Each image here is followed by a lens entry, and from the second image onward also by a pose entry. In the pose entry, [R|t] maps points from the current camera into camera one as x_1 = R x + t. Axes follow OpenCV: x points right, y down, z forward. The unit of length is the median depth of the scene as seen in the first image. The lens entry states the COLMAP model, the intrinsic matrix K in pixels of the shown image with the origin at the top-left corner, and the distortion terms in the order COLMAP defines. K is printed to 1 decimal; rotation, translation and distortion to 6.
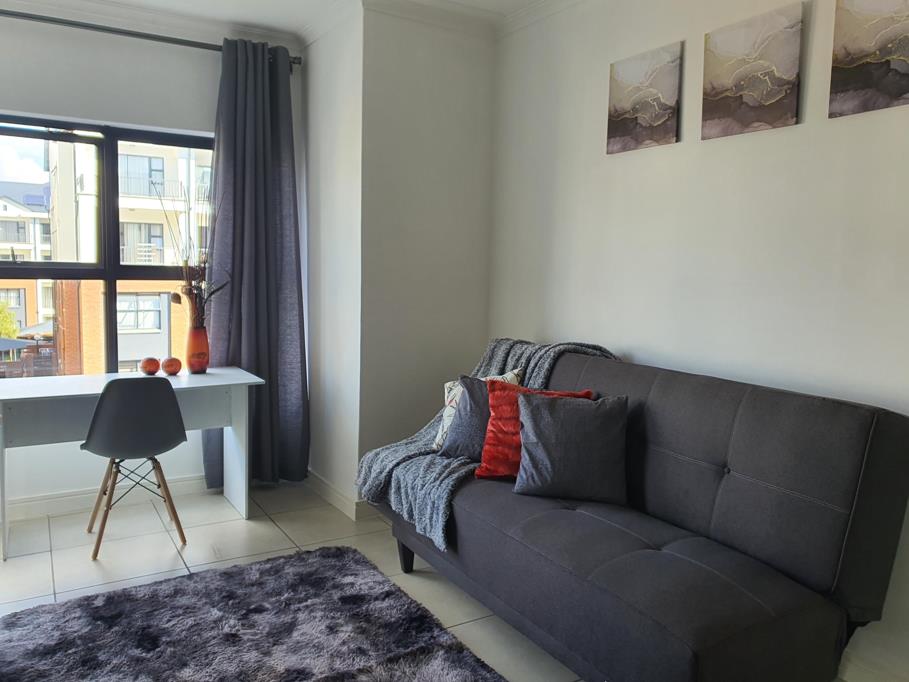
lens RADIAL K [[711.4, 0, 451.2], [0, 711.4, 313.5], [0, 0, 1]] dist [0.012879, -0.000916]
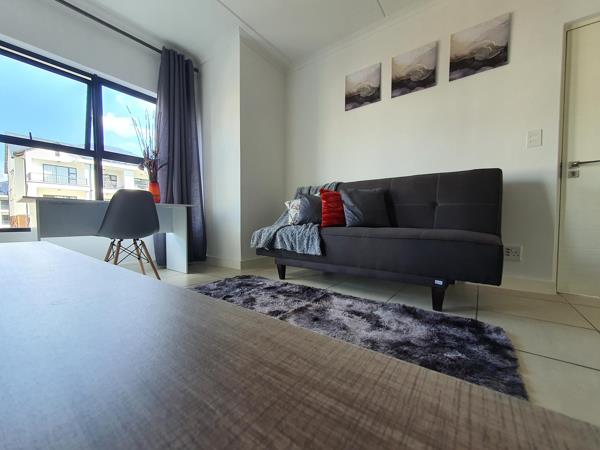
lens RADIAL K [[241.2, 0, 298.0], [0, 241.2, 225.9], [0, 0, 1]] dist [0.000986, 0.000375]
pose [[0.929395, -0.030205, 0.367849, -0.305088], [0.042503, 0.998774, -0.025374, 0.230857], [-0.366631, 0.039217, 0.929539, 0.295733]]
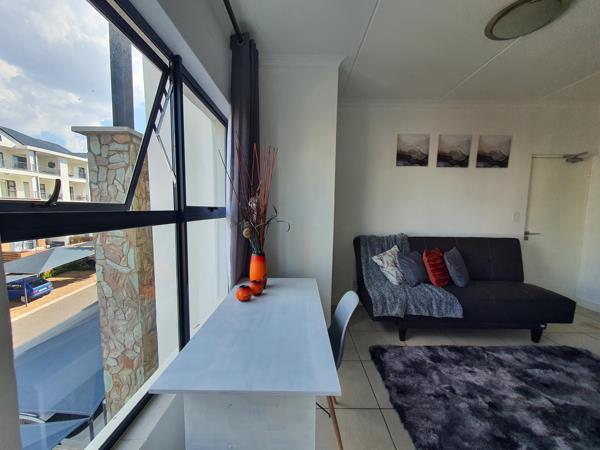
lens RADIAL K [[241.2, 0, 299.9], [0, 241.2, 226.6], [0, 0, 1]] dist [0.000986, 0.000375]
pose [[0.513468, -0.082650, 0.854119, -0.909587], [0.056502, 0.996447, 0.062455, -0.071372], [-0.856247, 0.016190, 0.516314, 0.929345]]
